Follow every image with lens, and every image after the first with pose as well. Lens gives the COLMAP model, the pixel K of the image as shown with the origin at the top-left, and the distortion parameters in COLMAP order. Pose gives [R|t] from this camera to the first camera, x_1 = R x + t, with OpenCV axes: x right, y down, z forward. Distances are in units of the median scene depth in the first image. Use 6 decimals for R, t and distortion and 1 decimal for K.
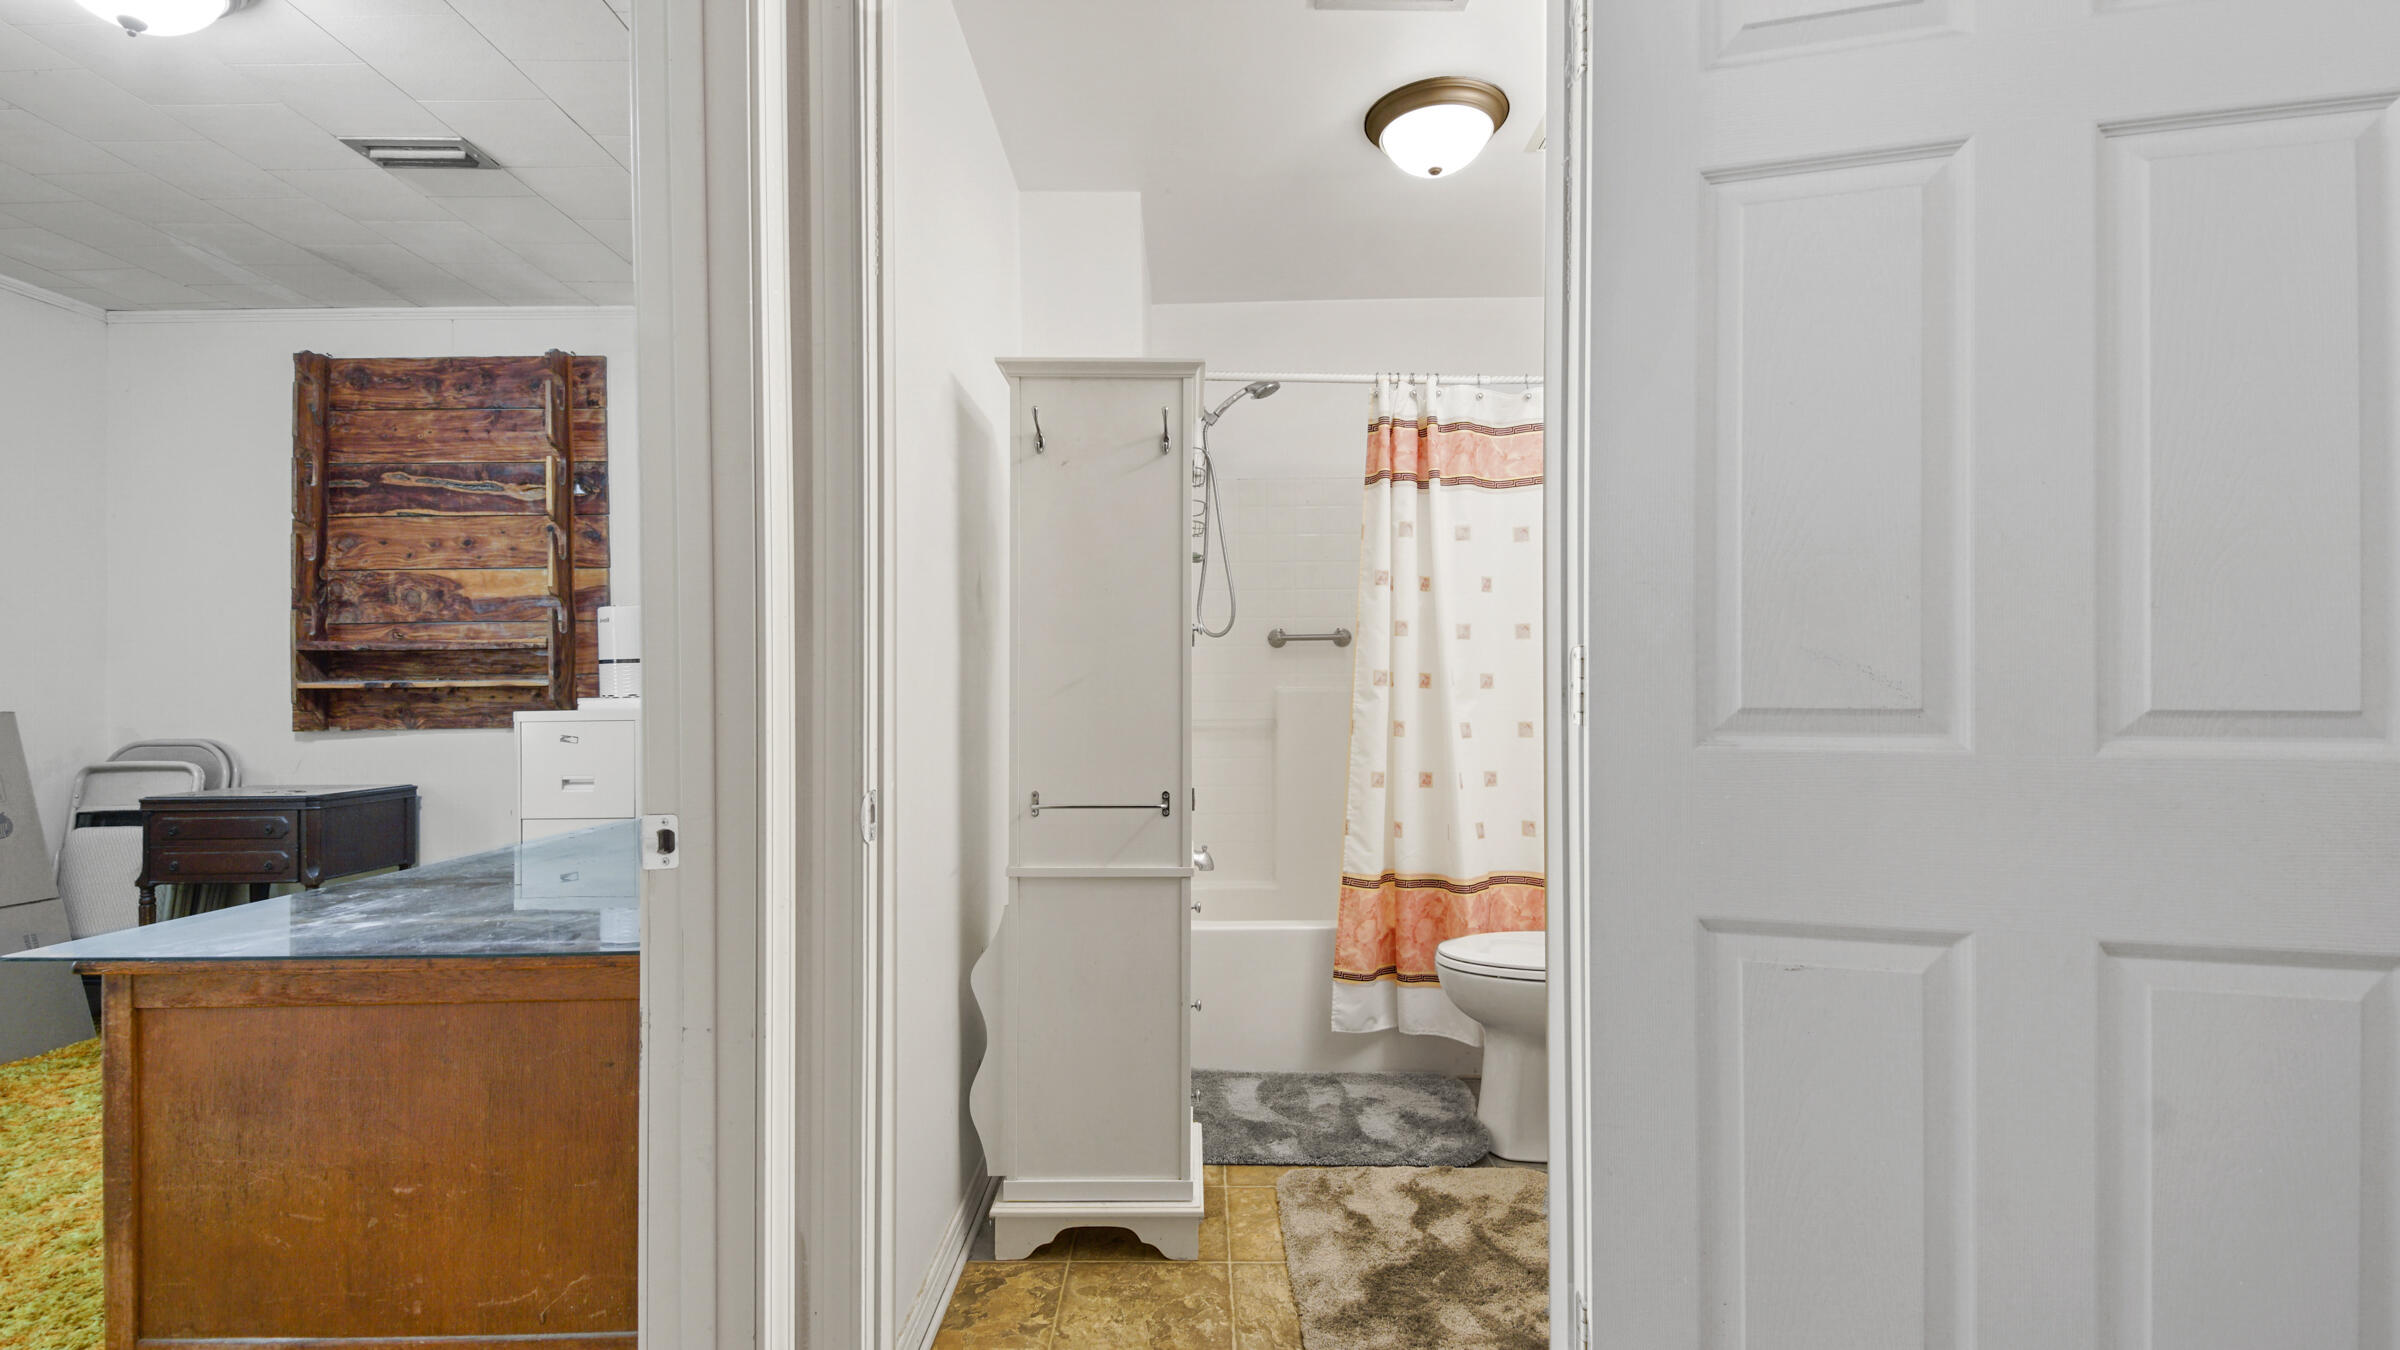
lens RADIAL K [[1098.8, 0, 1195.2], [0, 1098.8, 687.4], [0, 0, 1]] dist [0.019399, -0.000054]
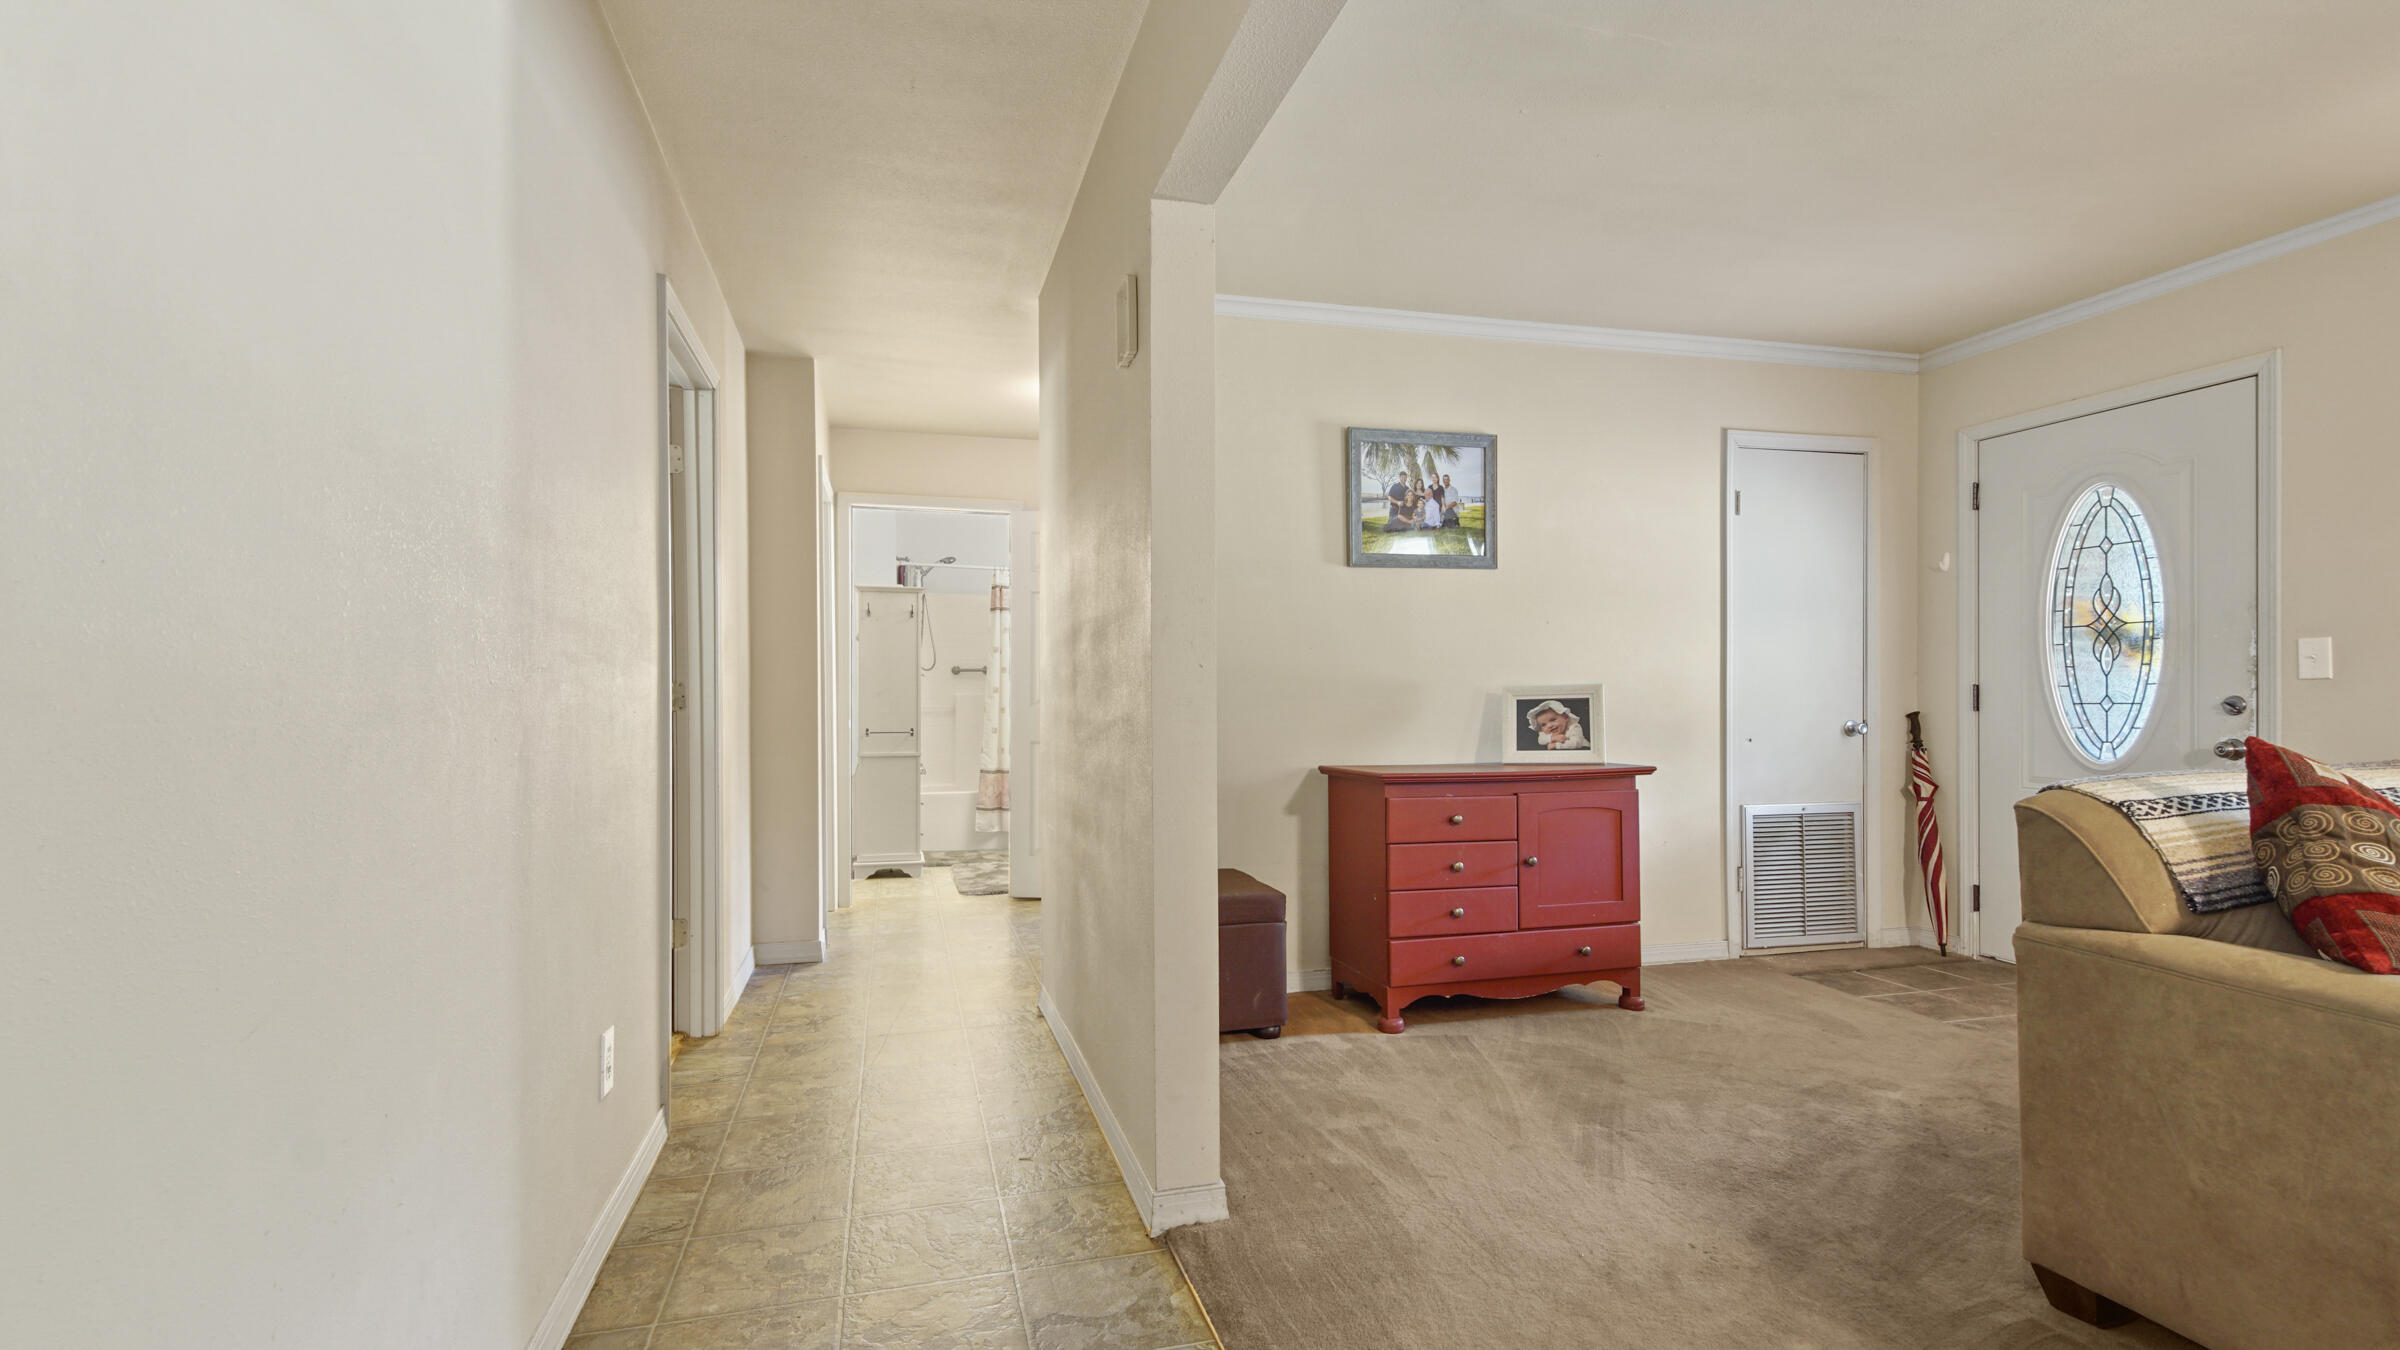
lens RADIAL K [[1098.8, 0, 1195.2], [0, 1098.8, 687.4], [0, 0, 1]] dist [0.019399, -0.000054]
pose [[0.964340, 0.000743, 0.264667, -0.055178], [0.000264, 0.999993, -0.003769, -0.004772], [-0.264668, 0.003705, 0.964333, -1.523770]]
